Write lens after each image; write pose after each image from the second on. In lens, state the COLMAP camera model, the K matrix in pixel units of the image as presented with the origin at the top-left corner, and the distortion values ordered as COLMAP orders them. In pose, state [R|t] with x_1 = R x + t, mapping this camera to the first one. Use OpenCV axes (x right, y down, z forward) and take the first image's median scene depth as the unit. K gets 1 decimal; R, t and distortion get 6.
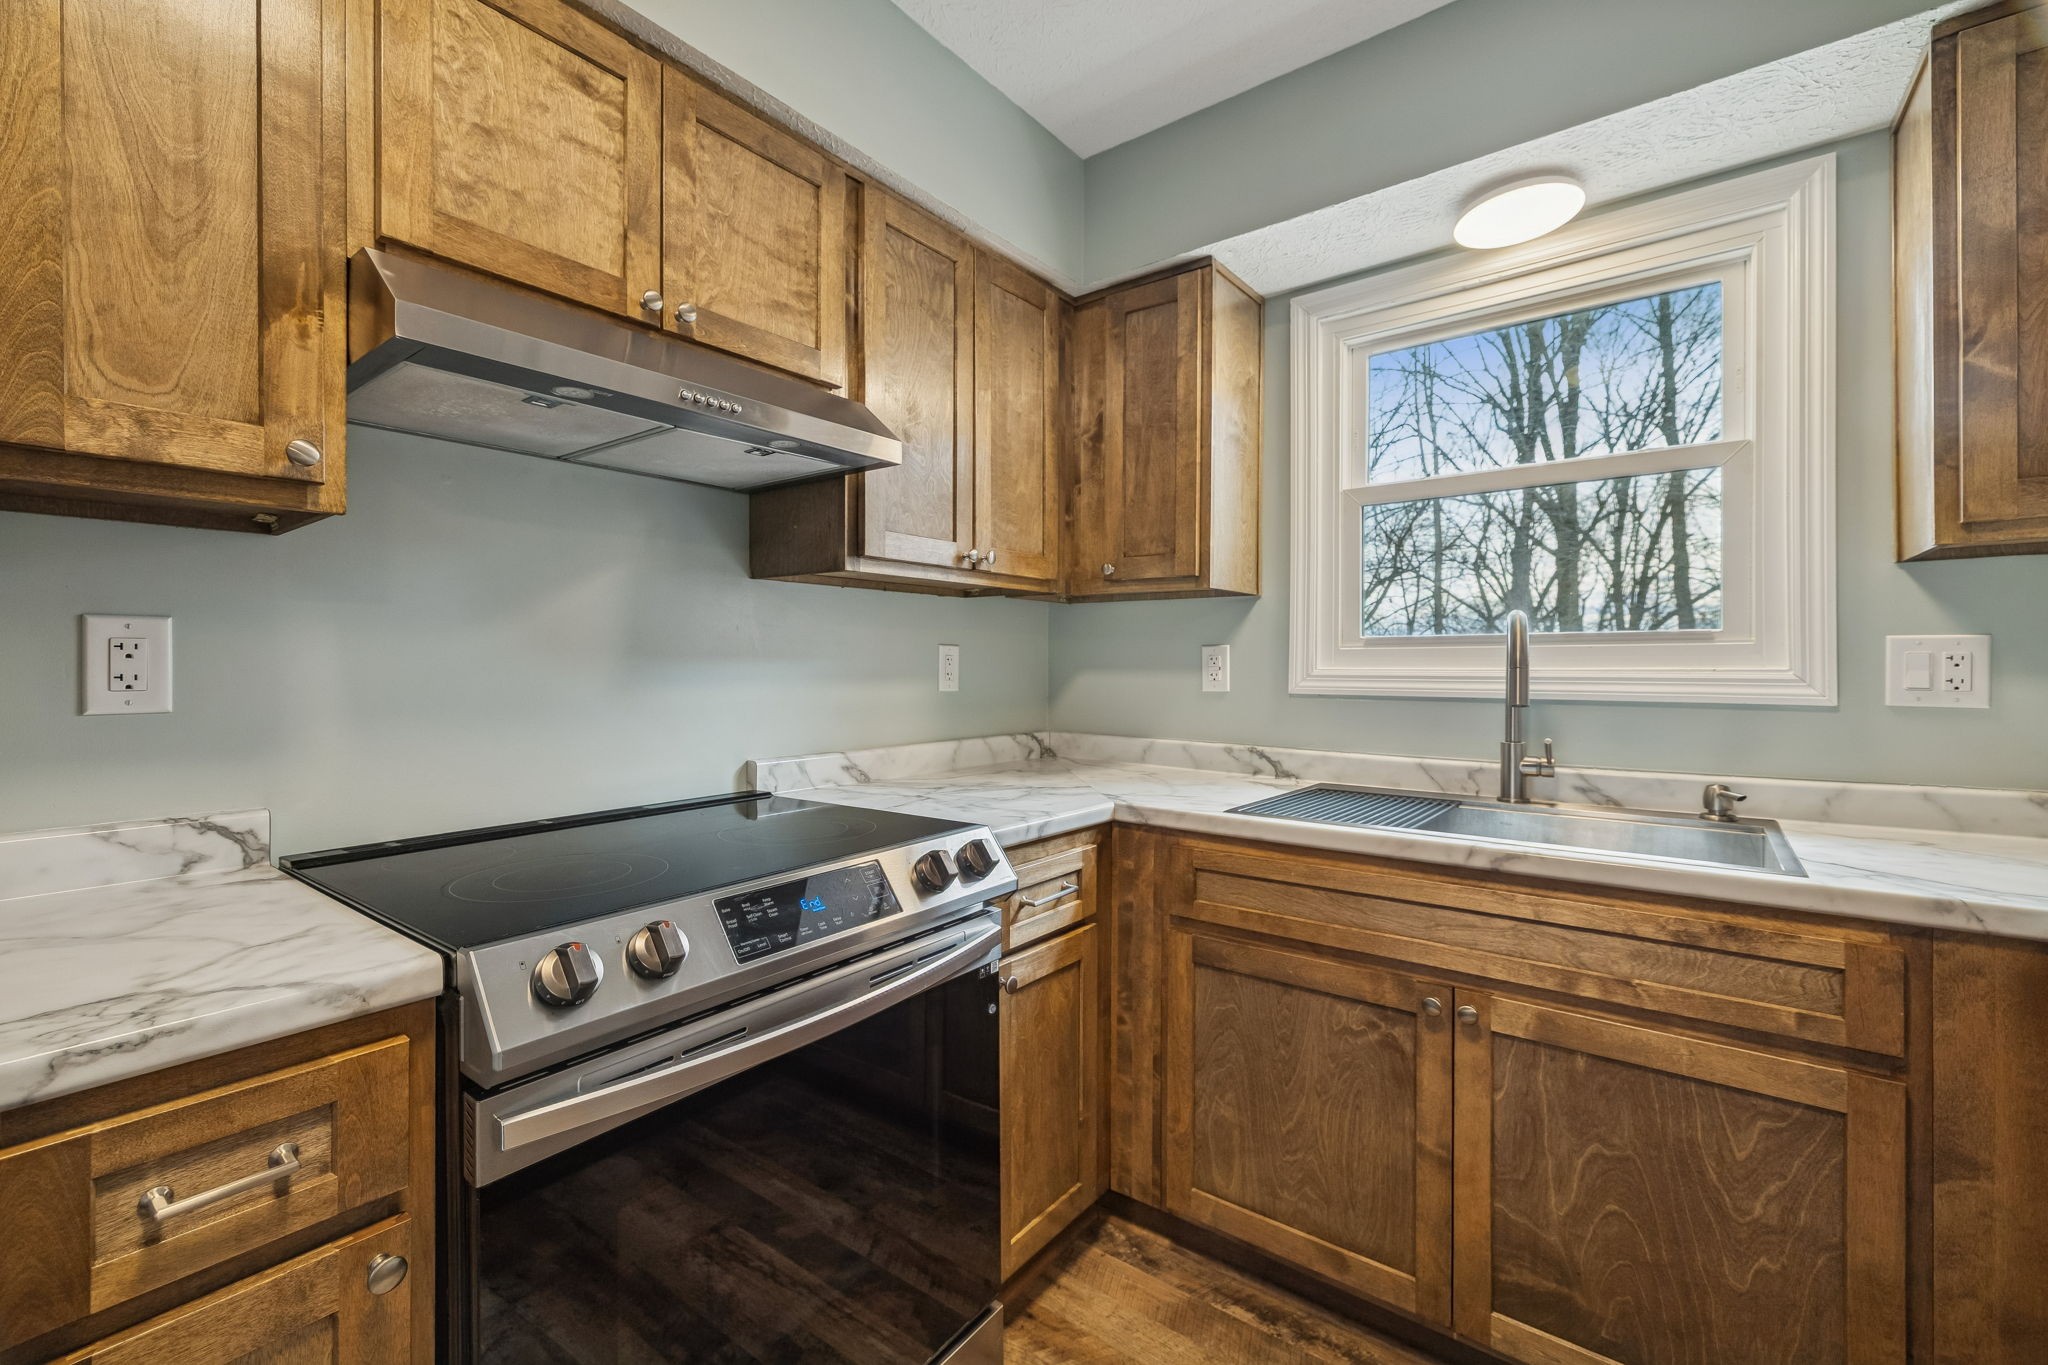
lens RADIAL K [[860.7, 0, 1025.6], [0, 860.7, 665.6], [0, 0, 1]] dist [0.000536, 0.000275]
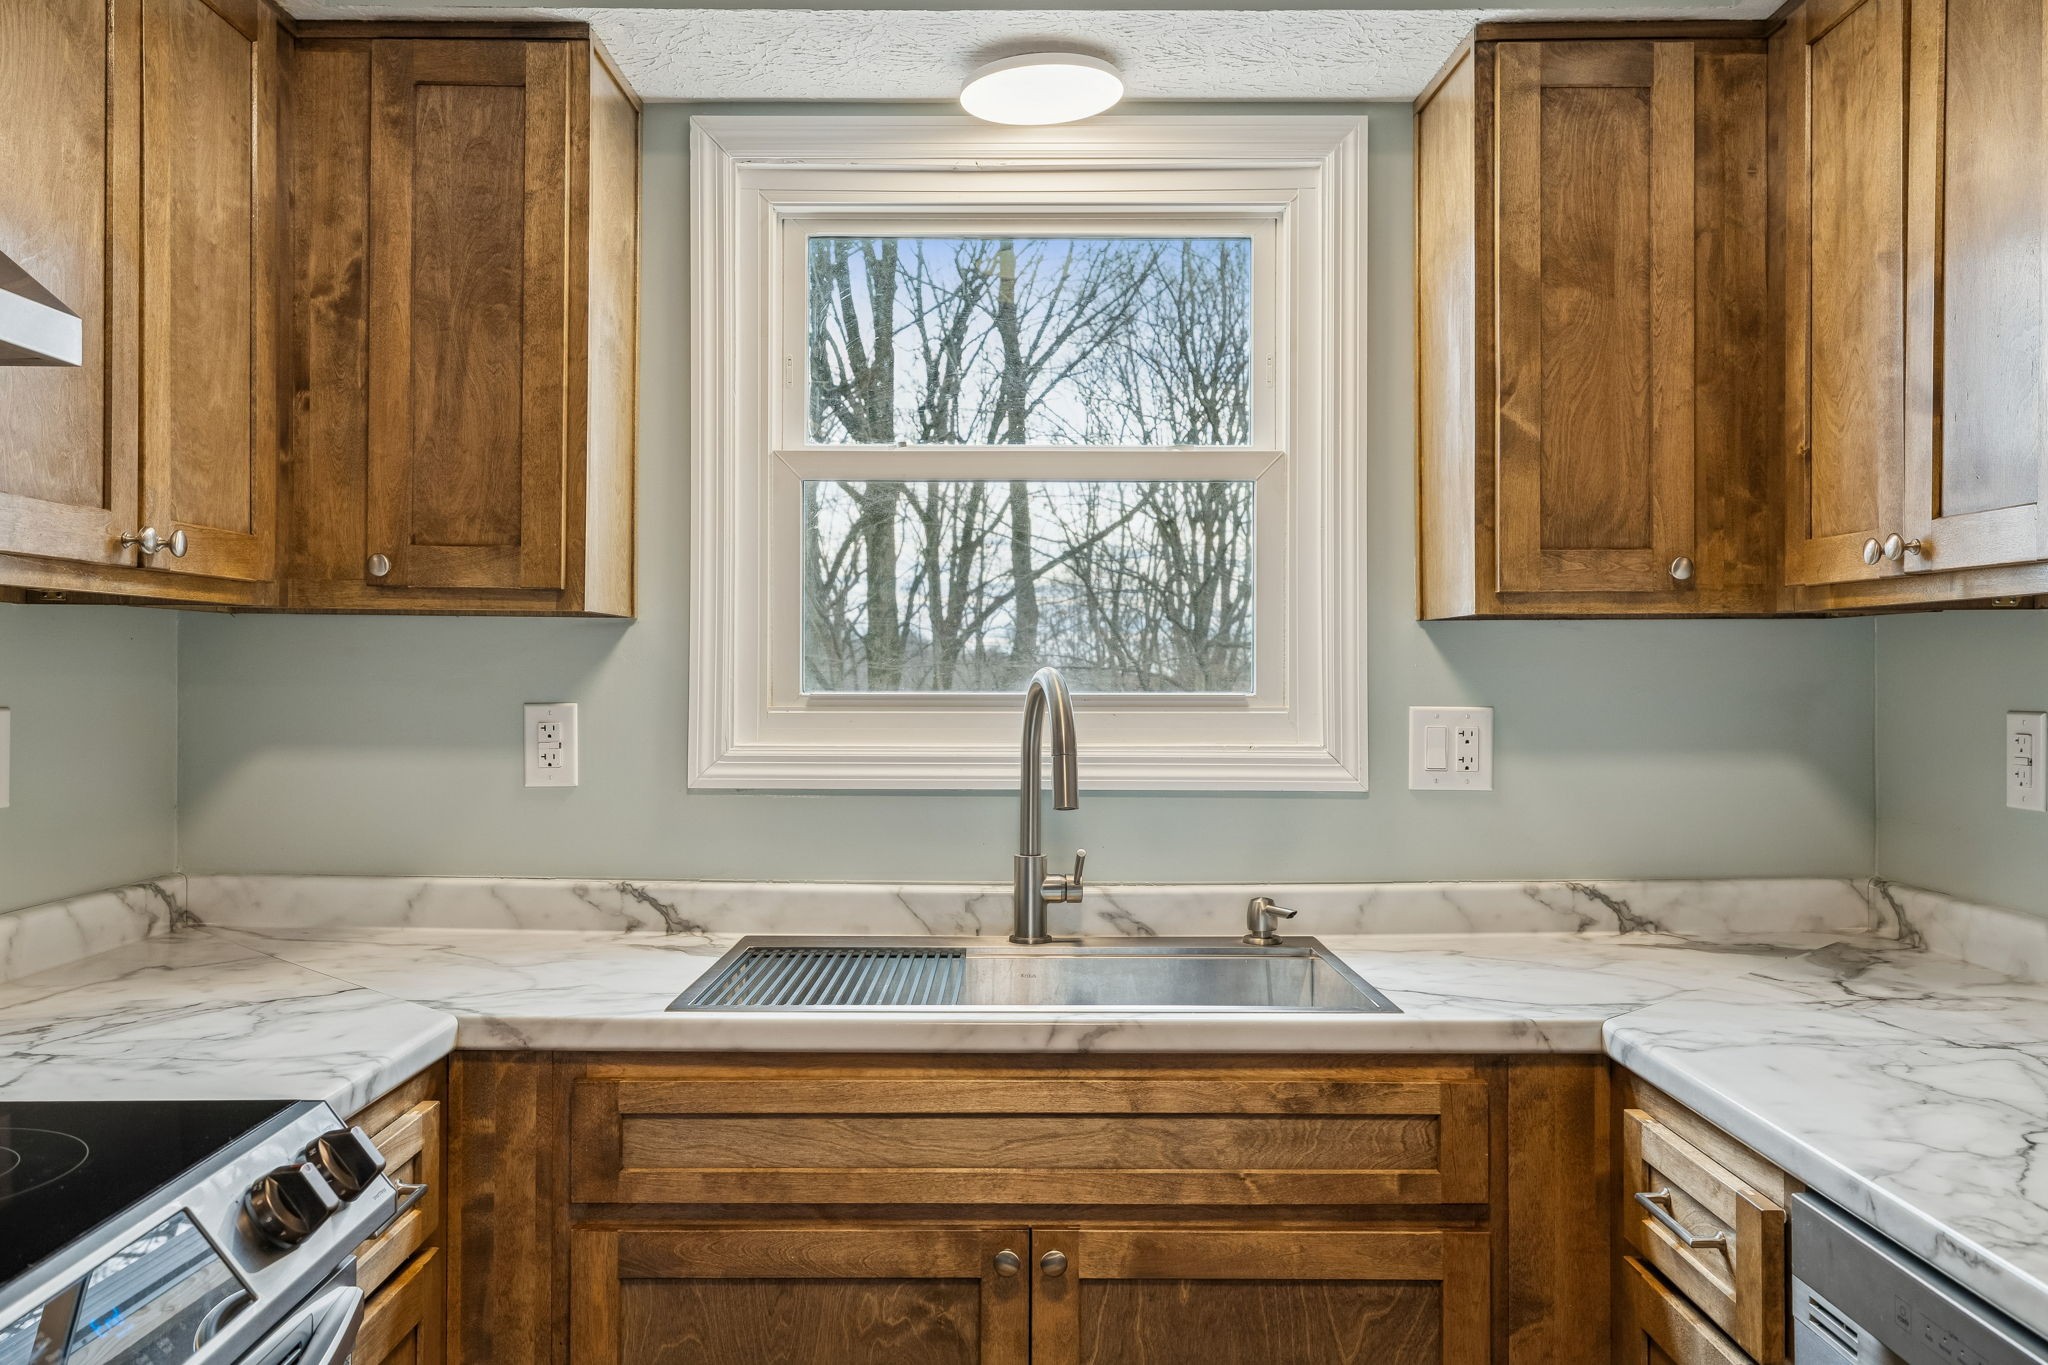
lens RADIAL K [[1641.6, 0, 1013.5], [0, 1641.6, 677.6], [0, 0, 1]] dist [0.010290, -0.000450]
pose [[0.790203, 0.001363, 0.612843, -0.292511], [-0.002820, 0.999995, 0.001412, -0.064270], [-0.612838, -0.002844, 0.790203, -0.032498]]
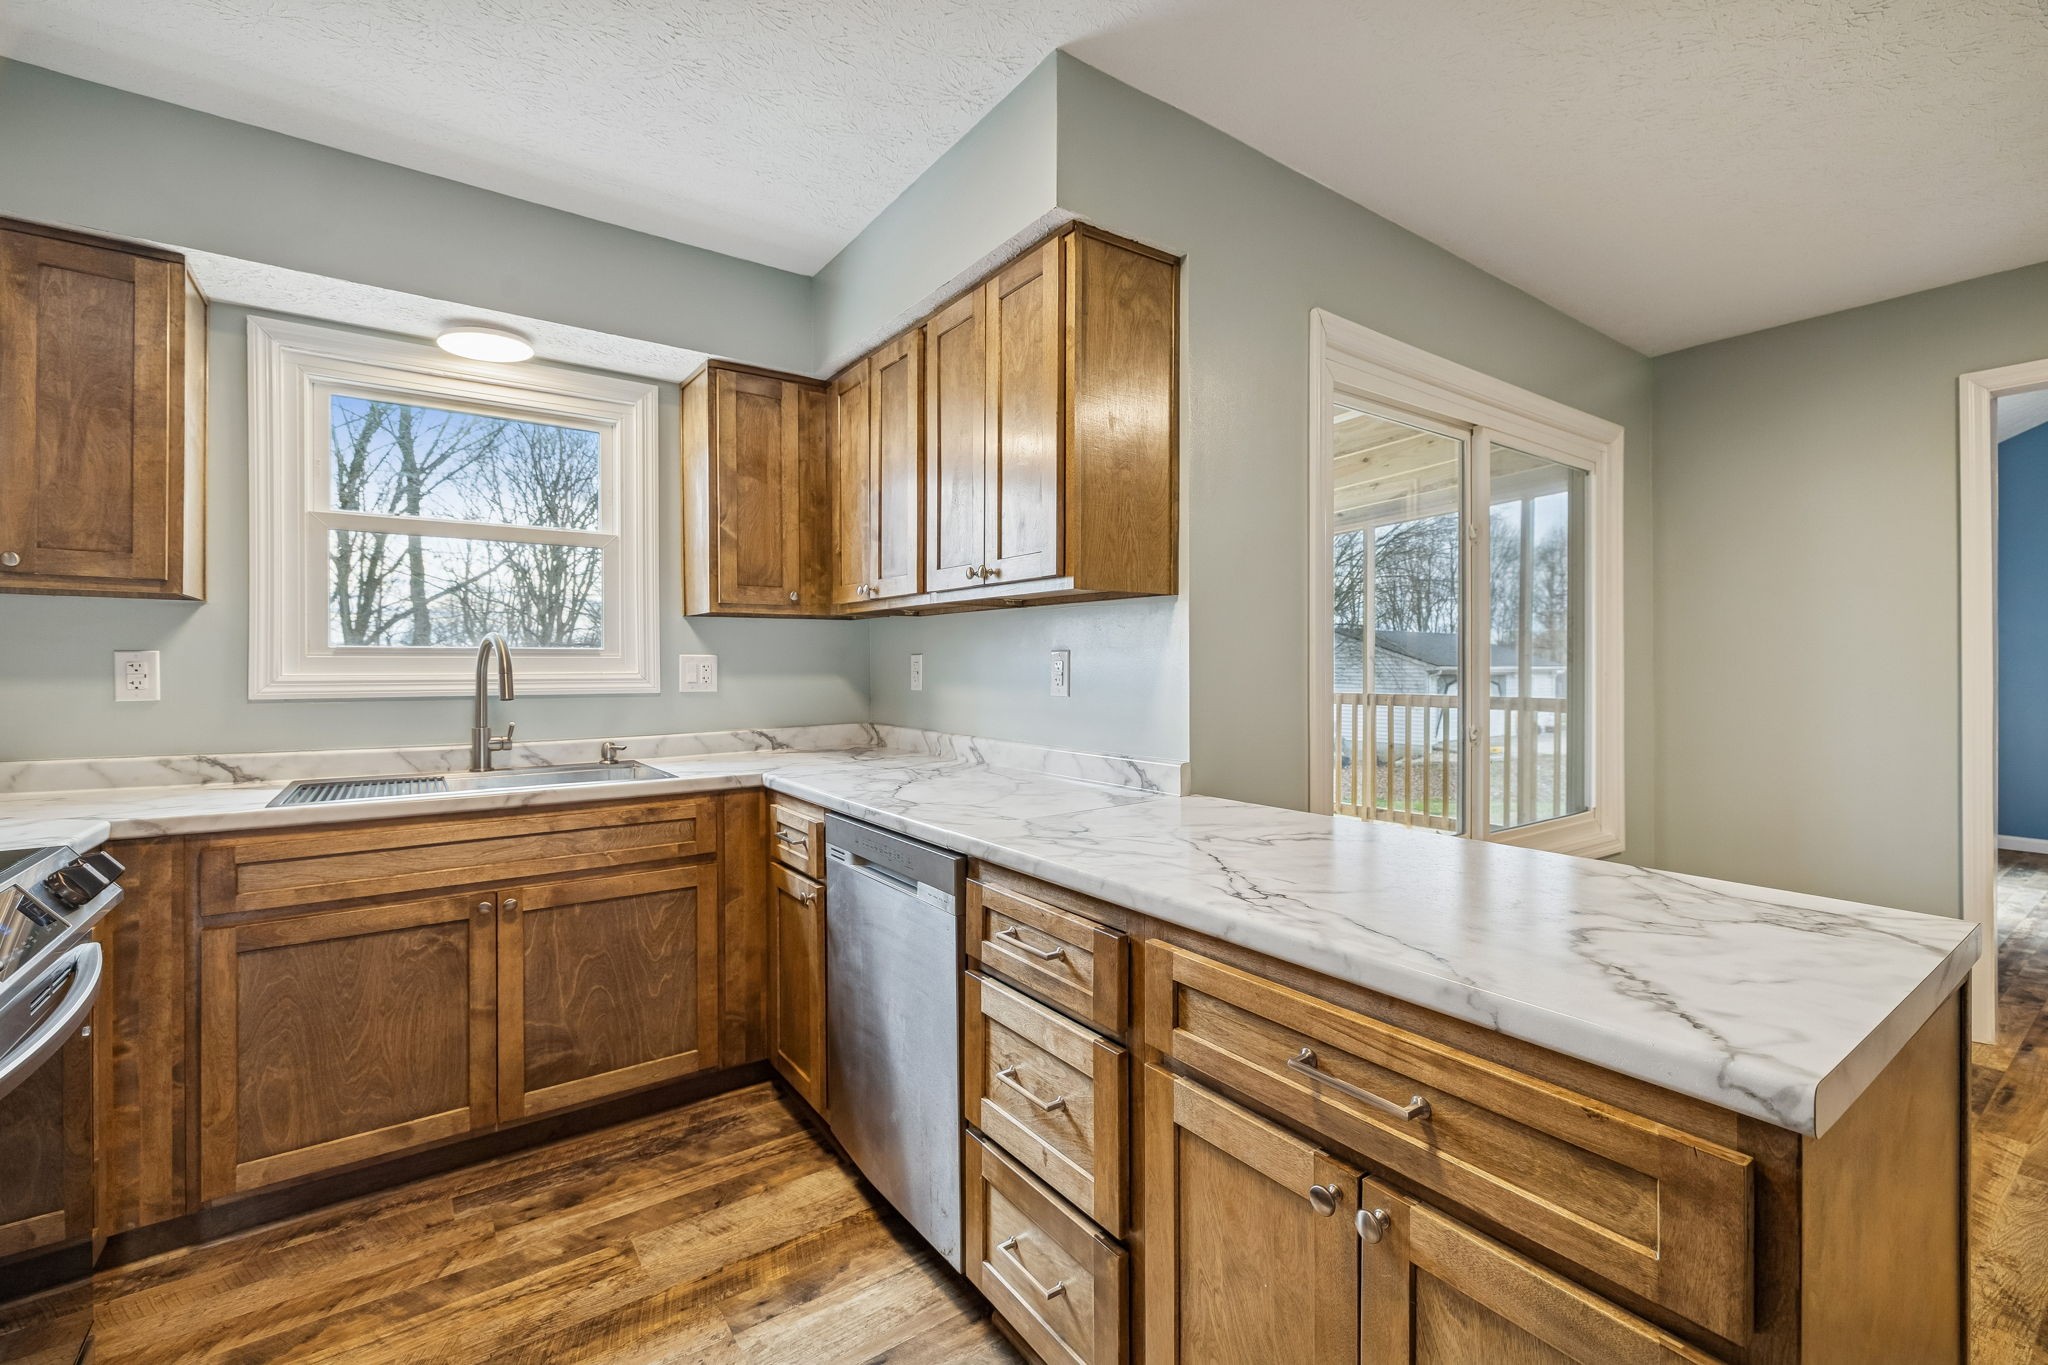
lens RADIAL K [[863.4, 0, 1017.0], [0, 863.4, 666.4], [0, 0, 1]] dist [0.004584, -0.000704]
pose [[0.290124, -0.001124, 0.956988, -0.591488], [0.001916, 0.999998, 0.000593, -0.008674], [-0.956987, 0.001662, 0.290126, -0.251238]]
